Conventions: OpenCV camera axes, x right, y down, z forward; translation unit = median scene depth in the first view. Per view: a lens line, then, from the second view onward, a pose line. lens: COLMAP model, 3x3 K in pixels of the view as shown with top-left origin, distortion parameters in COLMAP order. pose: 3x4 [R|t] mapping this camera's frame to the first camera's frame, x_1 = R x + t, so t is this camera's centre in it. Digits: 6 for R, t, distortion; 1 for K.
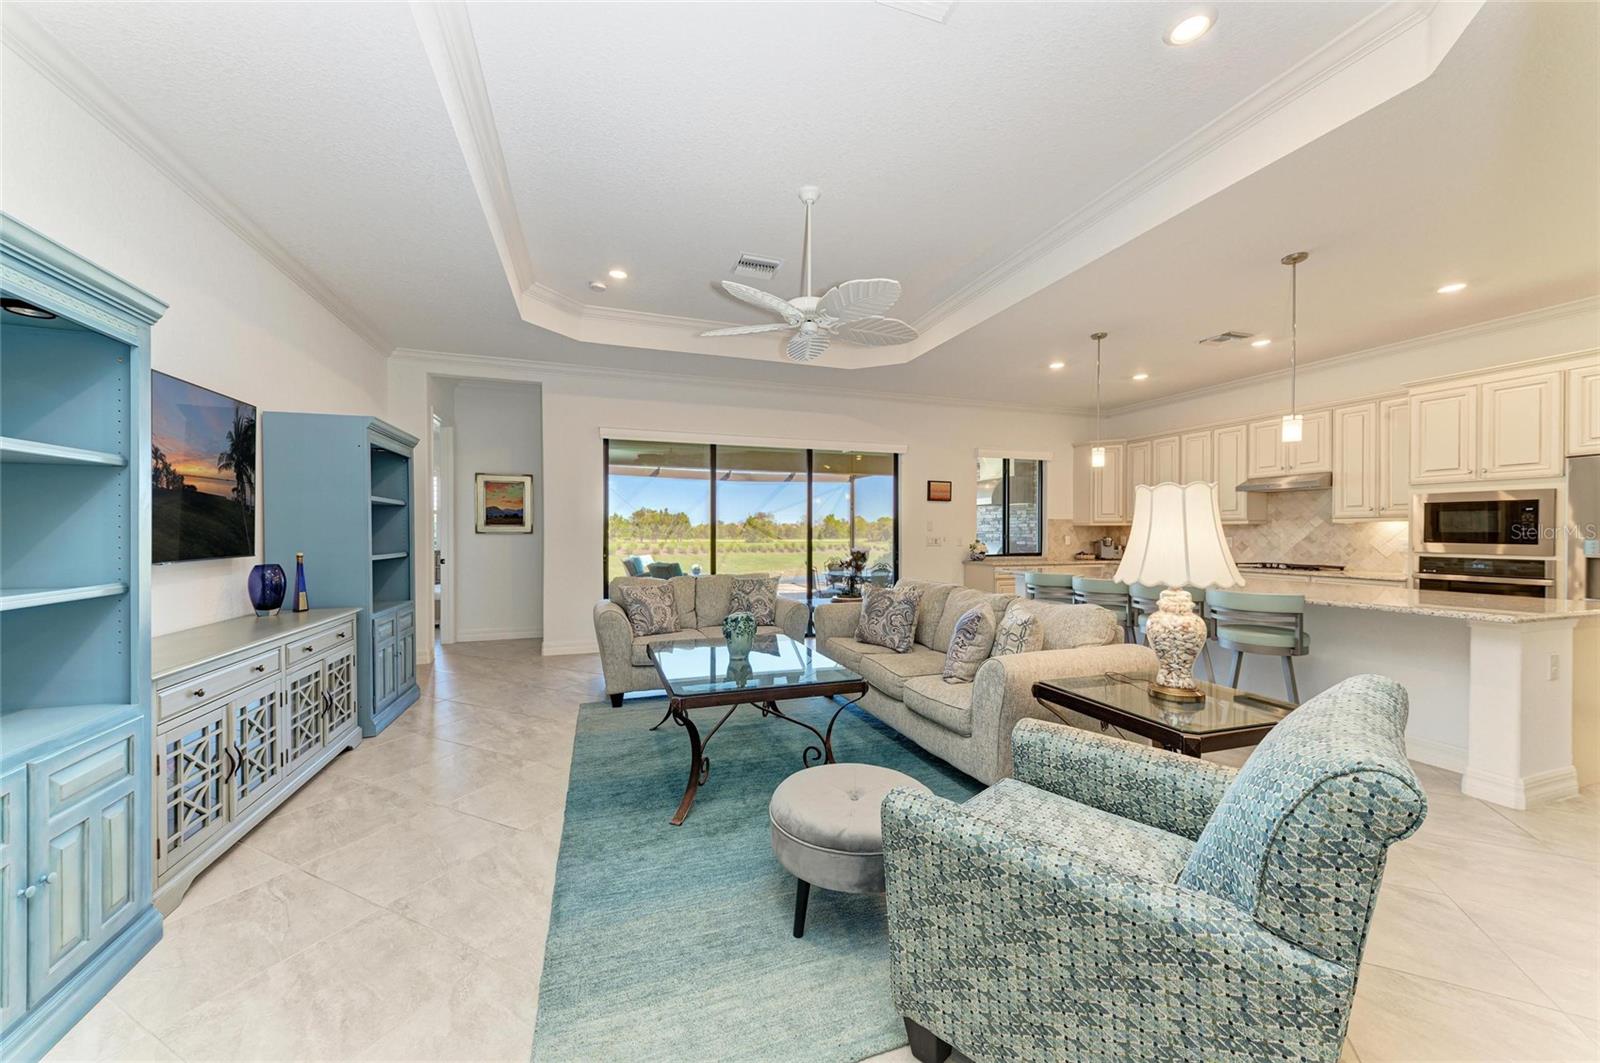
lens RADIAL K [[600.8, 0, 800.4], [0, 600.8, 533.0], [0, 0, 1]] dist [0.014112, 0.000166]
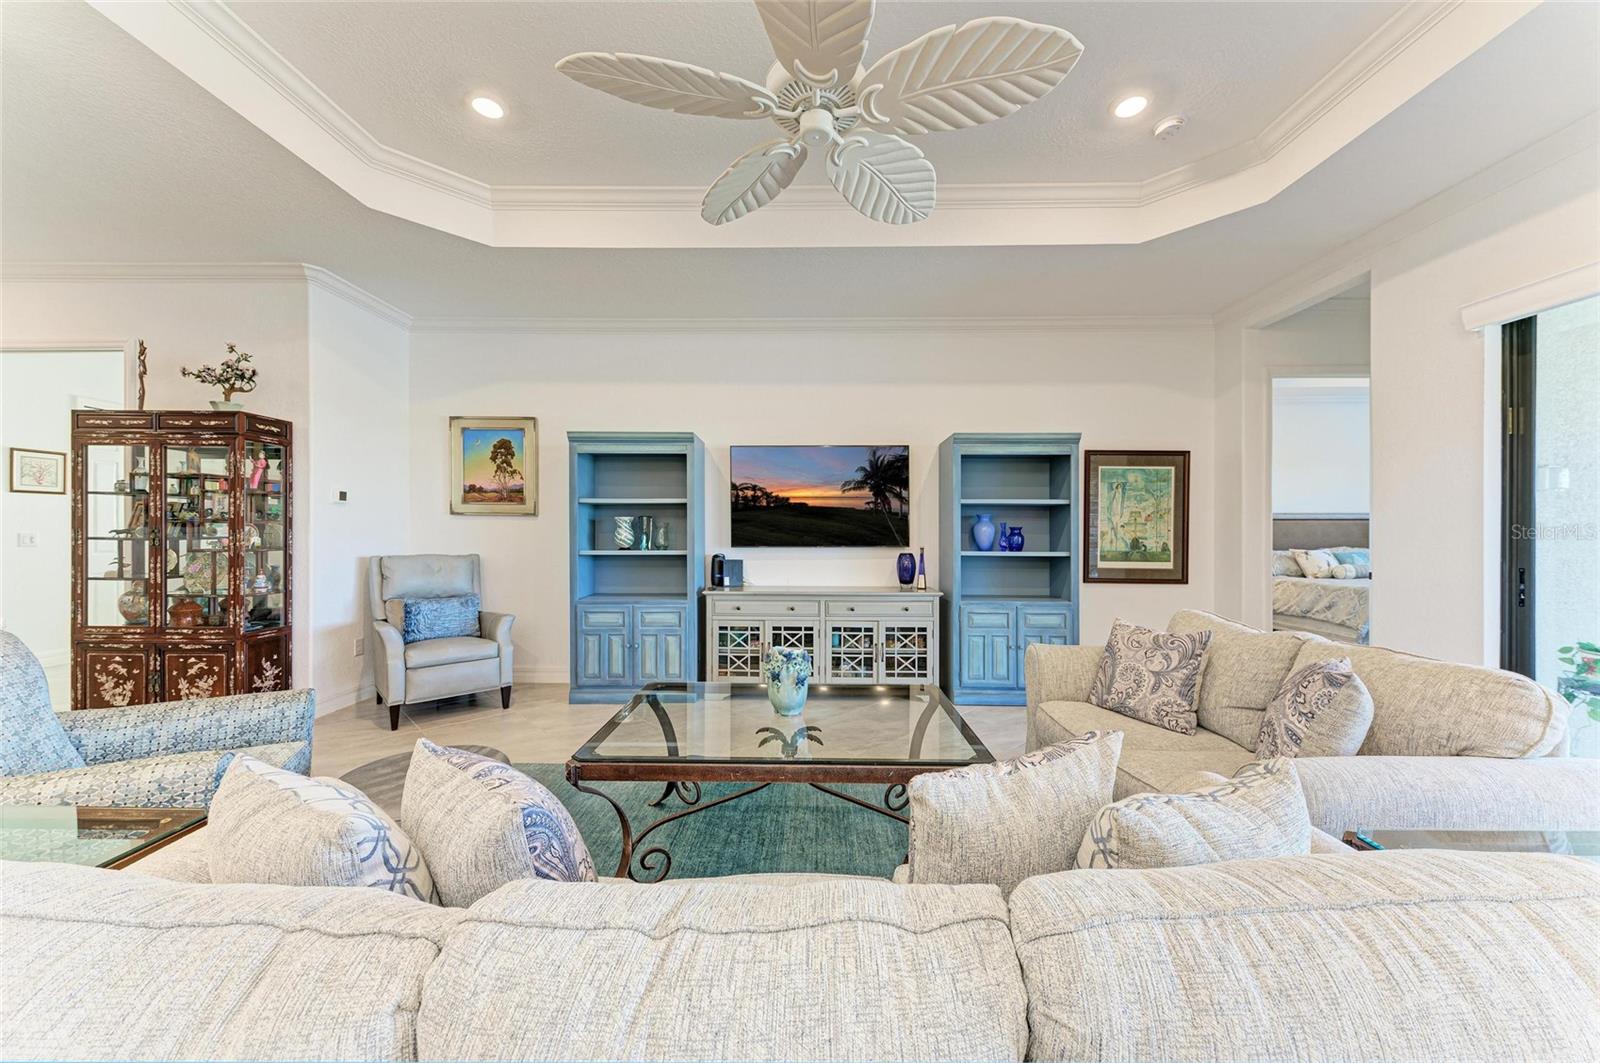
lens RADIAL K [[600.8, 0, 802.1], [0, 600.8, 528.0], [0, 0, 1]] dist [0.014112, 0.000166]
pose [[-0.342767, -0.014111, -0.939314, 0.505504], [-0.009147, 0.999890, -0.011683, 0.011212], [0.939376, 0.004588, -0.342859, 1.234992]]
